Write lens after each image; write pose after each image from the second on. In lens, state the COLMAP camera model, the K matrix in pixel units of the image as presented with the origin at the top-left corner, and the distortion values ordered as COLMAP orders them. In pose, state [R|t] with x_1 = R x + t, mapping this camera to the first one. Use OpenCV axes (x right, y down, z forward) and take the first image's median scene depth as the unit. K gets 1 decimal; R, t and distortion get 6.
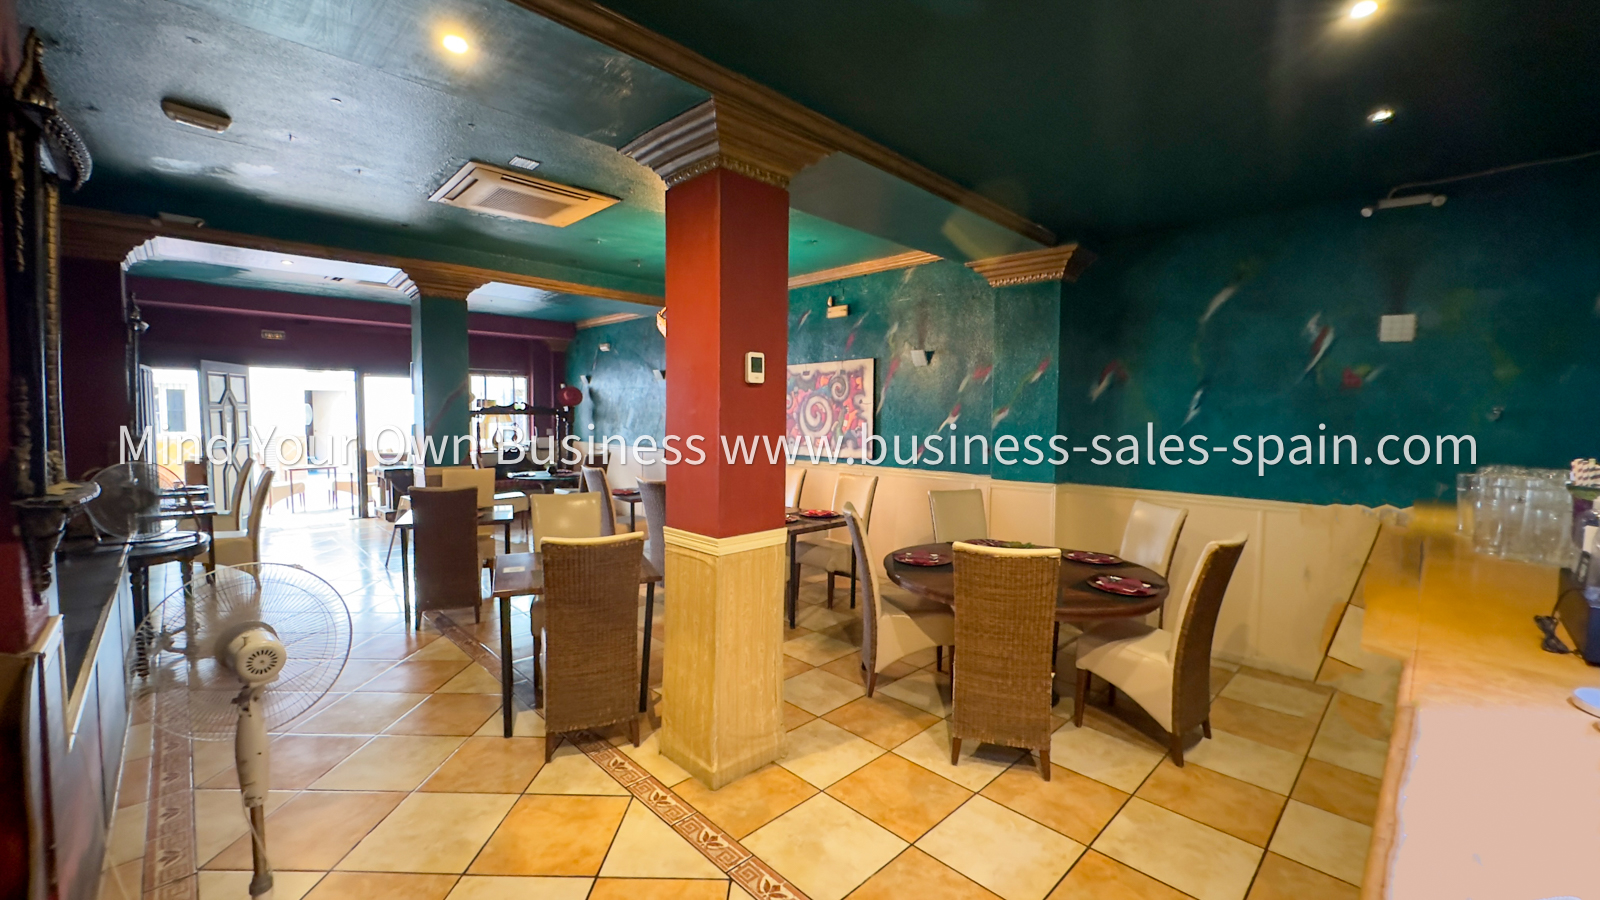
lens RADIAL K [[636.6, 0, 796.6], [0, 636.6, 444.9], [0, 0, 1]] dist [0.001329, -0.000015]
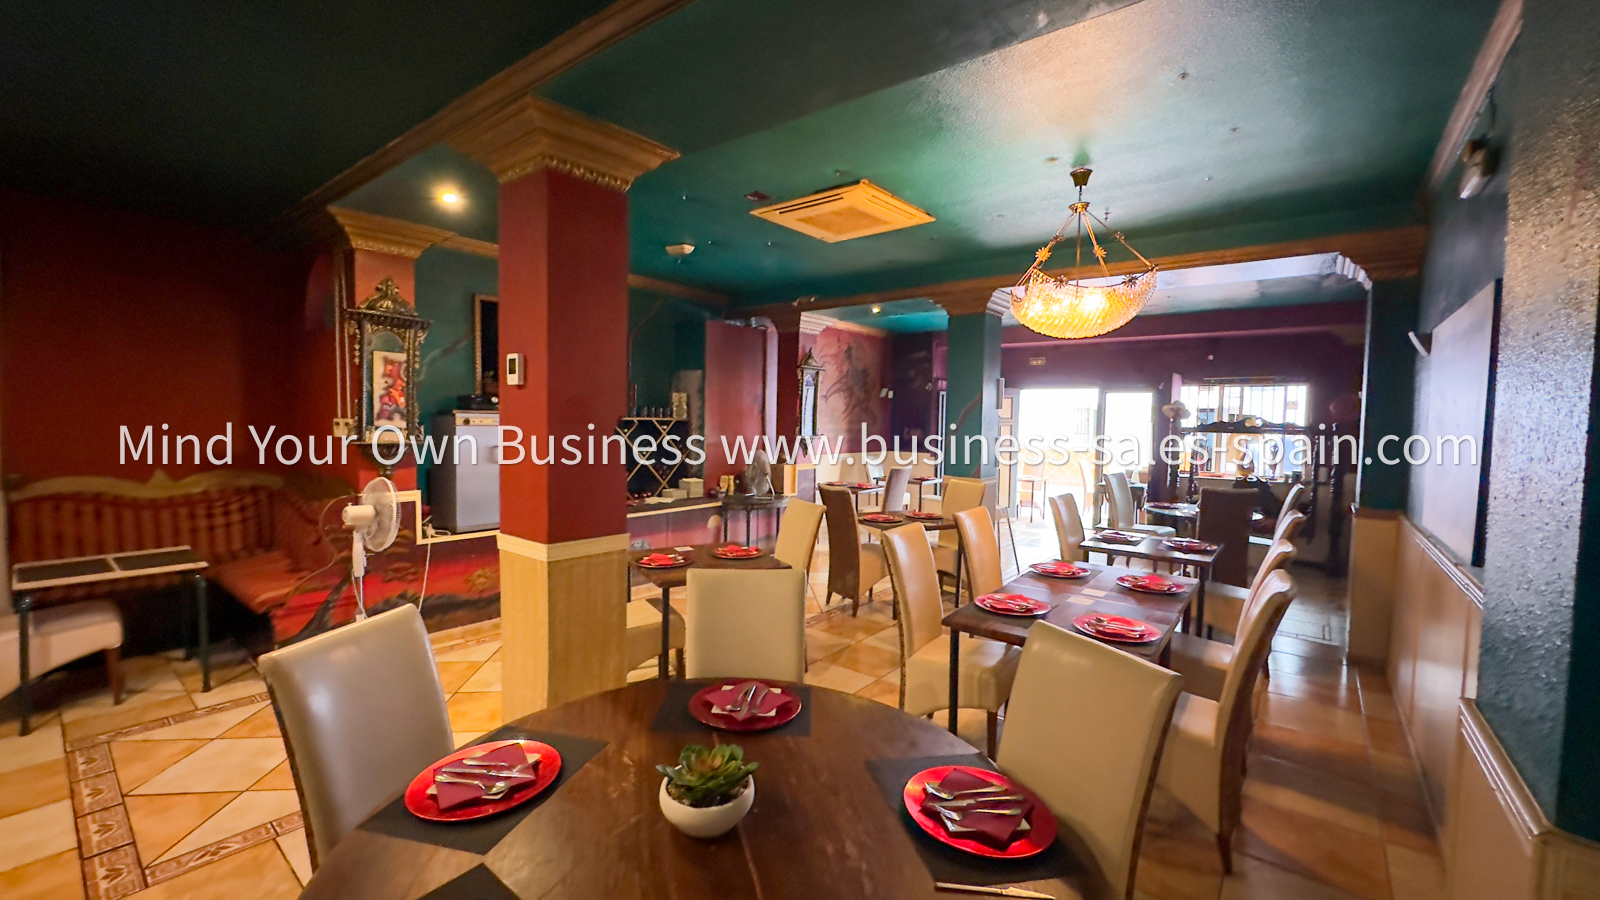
lens RADIAL K [[636.6, 0, 796.9], [0, 636.6, 447.5], [0, 0, 1]] dist [0.001329, -0.000015]
pose [[0.118298, 0.044782, -0.991968, 0.280530], [-0.072673, 0.996694, 0.036329, -0.020364], [0.990315, 0.067792, 0.121162, 0.383312]]
